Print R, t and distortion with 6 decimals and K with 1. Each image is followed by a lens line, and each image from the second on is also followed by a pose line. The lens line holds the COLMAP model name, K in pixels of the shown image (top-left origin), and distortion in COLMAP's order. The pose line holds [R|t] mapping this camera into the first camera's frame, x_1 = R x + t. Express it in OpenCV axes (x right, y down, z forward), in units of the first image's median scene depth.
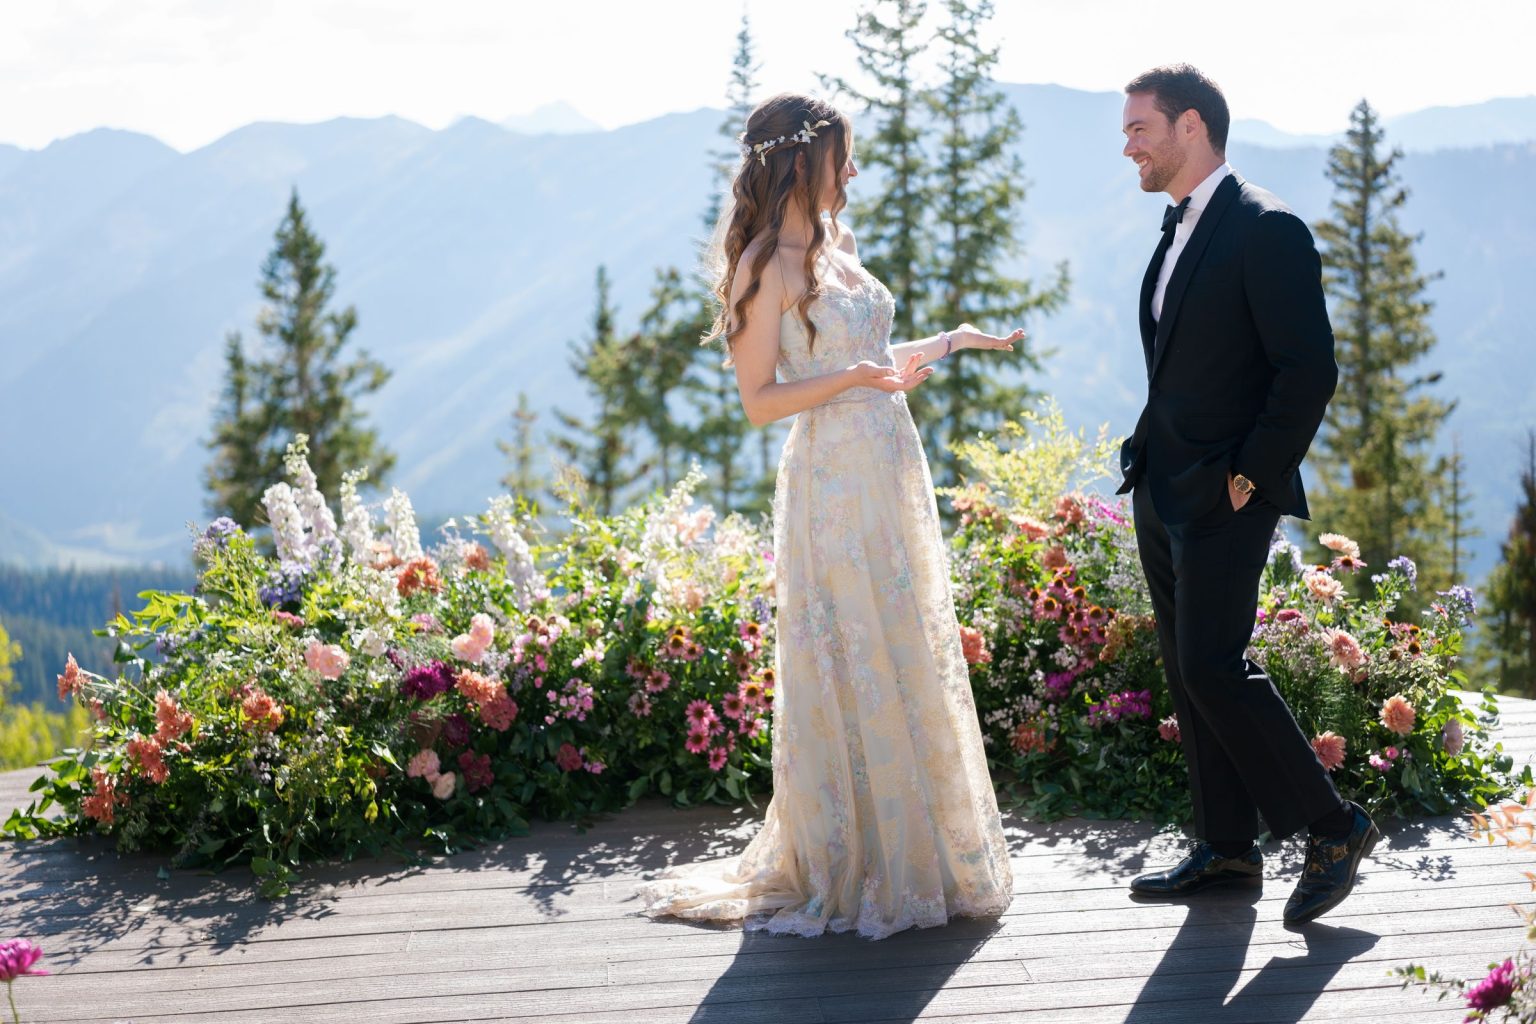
lens RADIAL K [[2096.6, 0, 768.0], [0, 2096.6, 512.0], [0, 0, 1]] dist [0.010081, 0.015586]
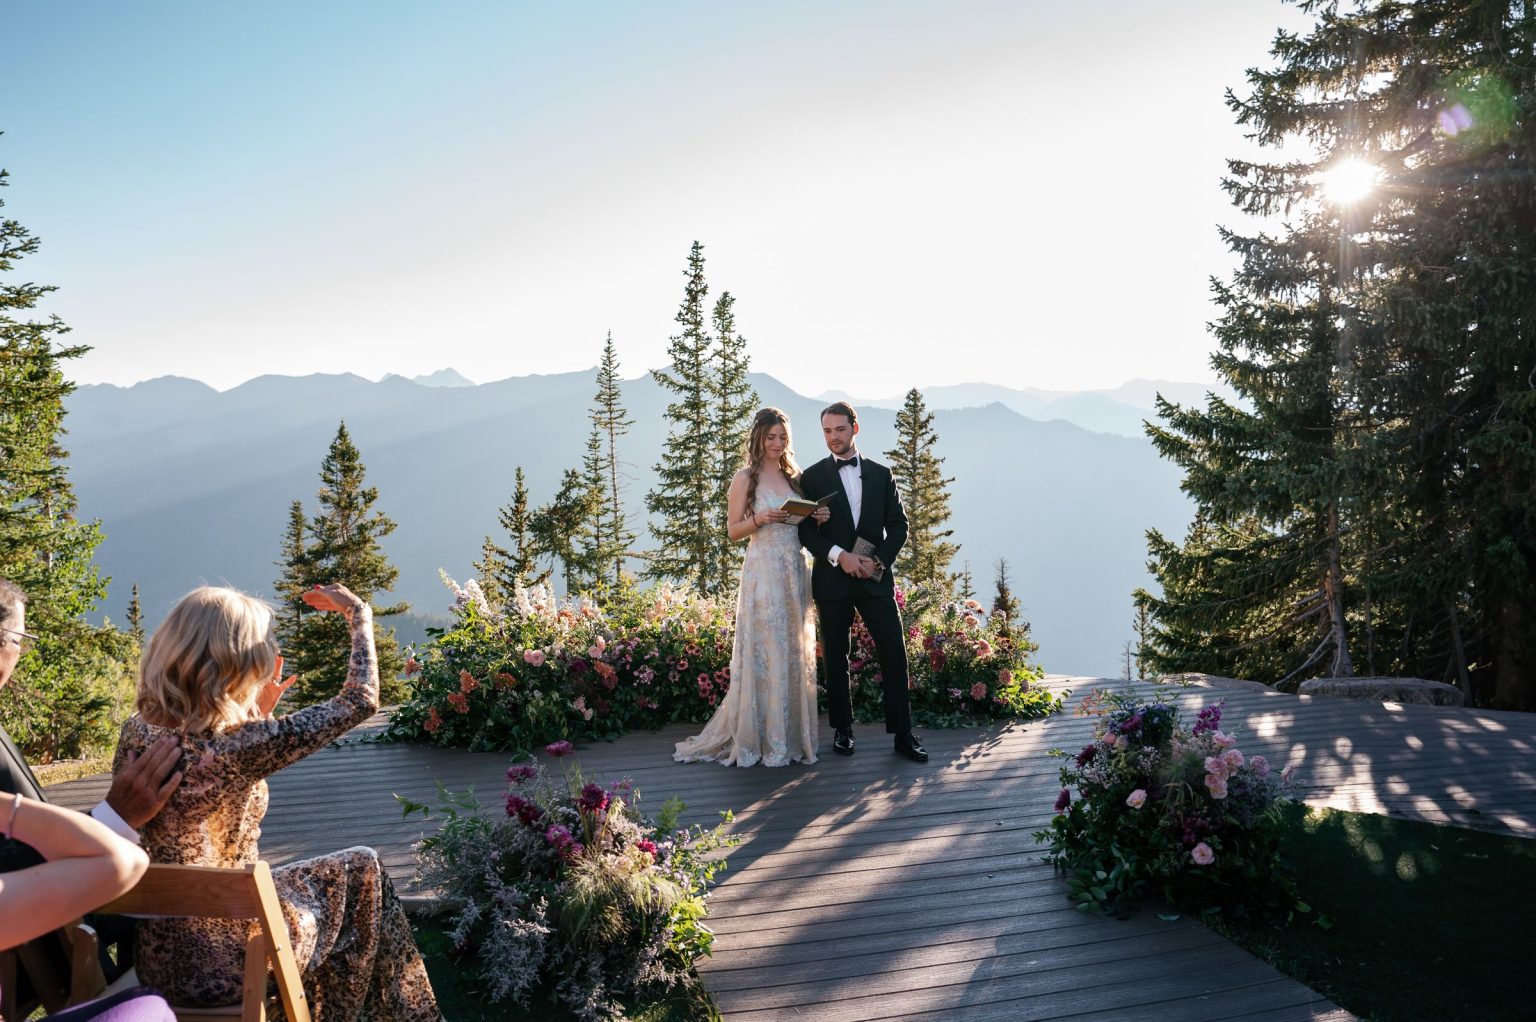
lens RADIAL K [[1191.6, 0, 771.9], [0, 1191.6, 520.8], [0, 0, 1]] dist [-0.006145, -0.063688]
pose [[0.984907, 0.010285, 0.172780, -0.057692], [0.002132, 0.997436, -0.071529, 0.005991], [-0.173073, 0.070818, 0.982360, -0.083398]]
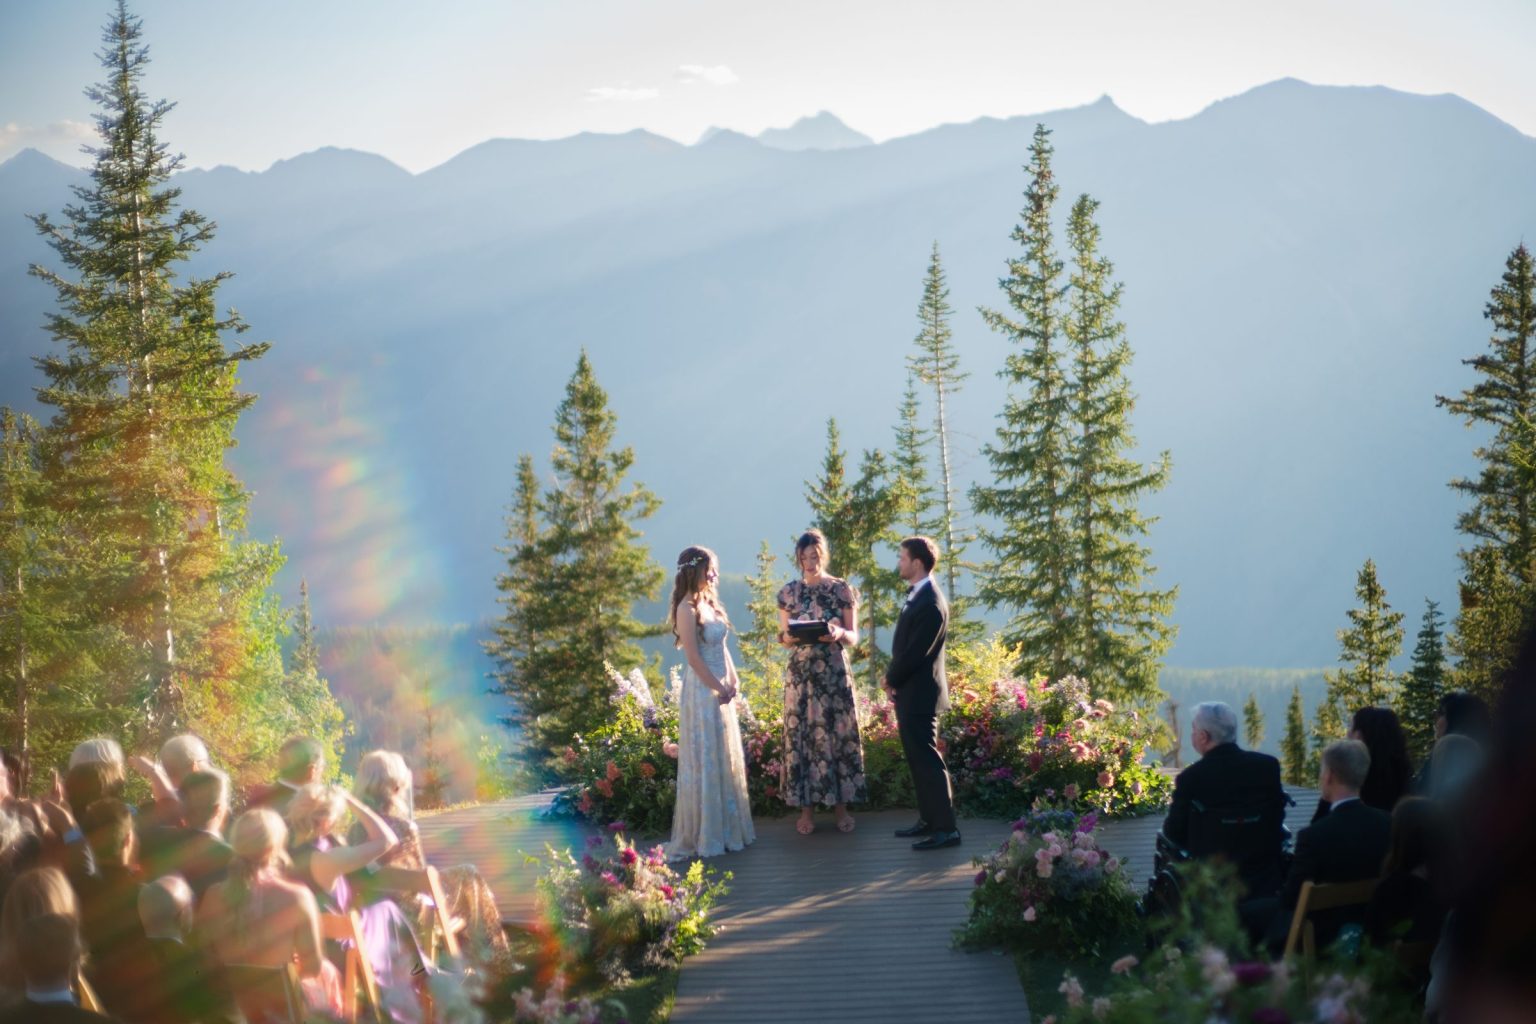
lens RADIAL K [[2451.9, 0, 791.5], [0, 2451.9, 514.1], [0, 0, 1]] dist [-0.035517, 0.182594]
pose [[0.993758, 0.003609, -0.111496, 0.078907], [-0.005846, 0.999788, -0.019741, -0.047434], [0.111401, 0.020270, 0.993569, -0.586505]]
